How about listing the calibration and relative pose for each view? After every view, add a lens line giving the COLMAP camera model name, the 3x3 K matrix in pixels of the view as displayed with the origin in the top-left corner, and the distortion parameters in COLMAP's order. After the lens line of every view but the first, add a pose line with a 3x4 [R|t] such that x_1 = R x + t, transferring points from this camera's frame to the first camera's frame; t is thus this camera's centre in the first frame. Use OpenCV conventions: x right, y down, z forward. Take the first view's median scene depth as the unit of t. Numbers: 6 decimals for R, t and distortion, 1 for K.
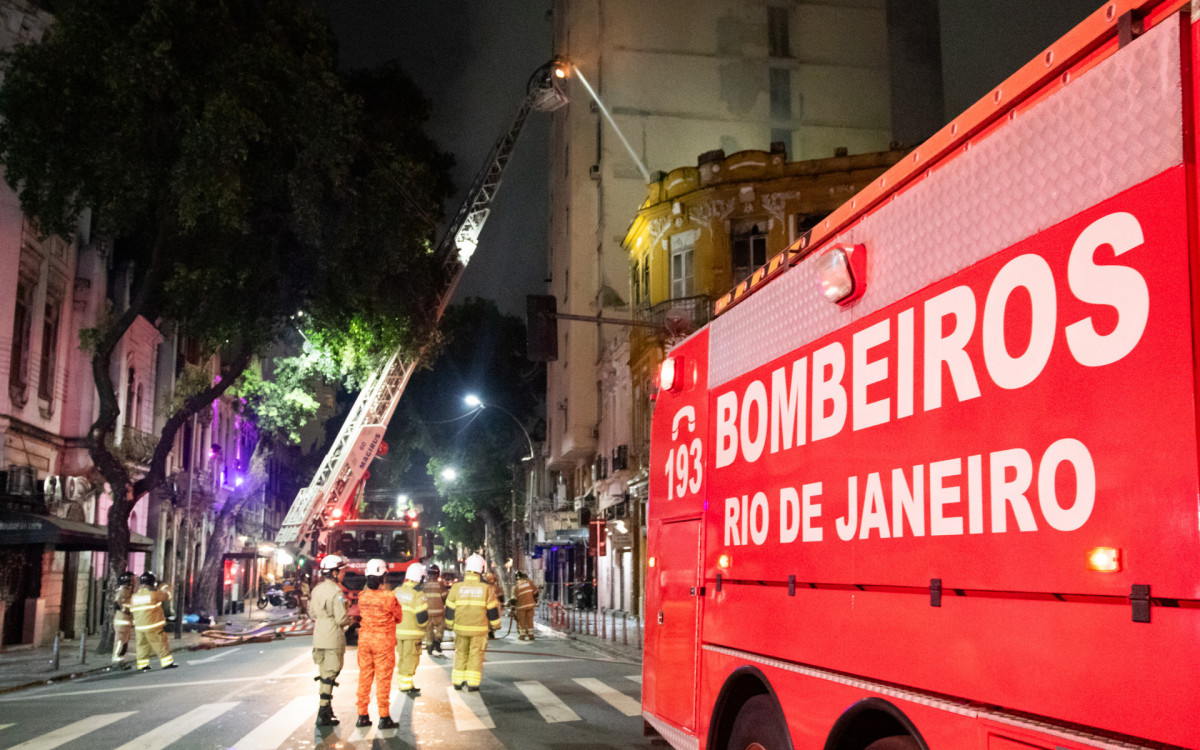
lens RADIAL K [[1121.5, 0, 600.0], [0, 1121.5, 375.0], [0, 0, 1]] dist [-0.062799, 0.006116]
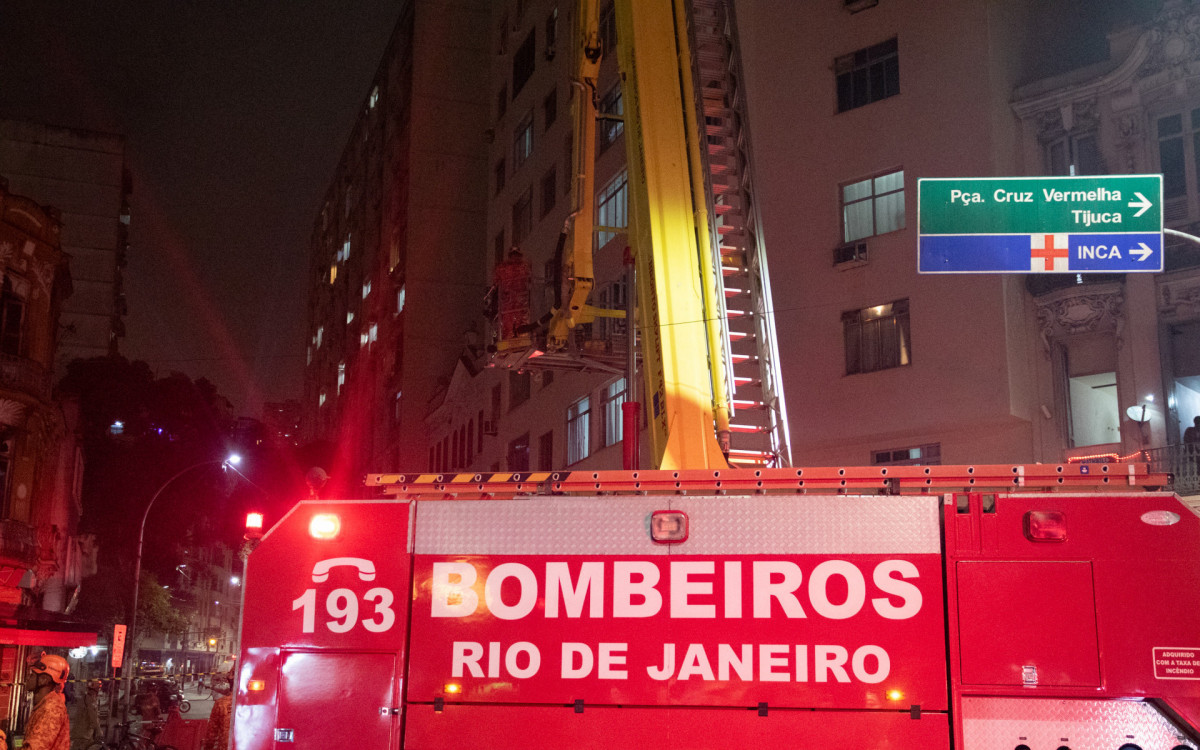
lens RADIAL K [[1346.7, 0, 599.5], [0, 1346.7, 398.0], [0, 0, 1]] dist [0.015265, 0.026525]
pose [[0.369497, 0.191555, 0.909274, -0.229370], [-0.165362, 0.976458, -0.138511, 0.003093], [-0.914400, -0.099179, 0.392474, 0.037446]]
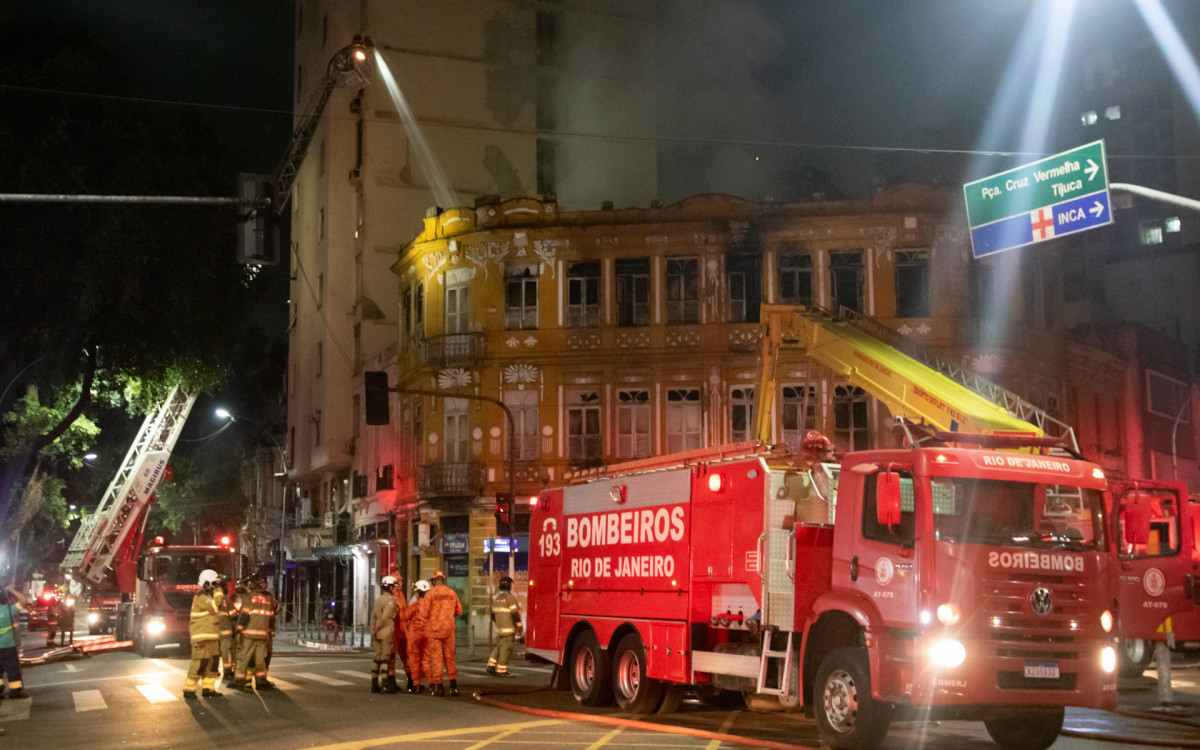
lens RADIAL K [[1437.0, 0, 615.4], [0, 1437.0, 374.9], [0, 0, 1]] dist [0.023505, -0.016716]
pose [[0.973590, 0.021482, 0.227291, -0.095582], [-0.027438, 0.999357, 0.023076, -0.068117], [-0.226649, -0.028703, 0.973553, -0.389367]]
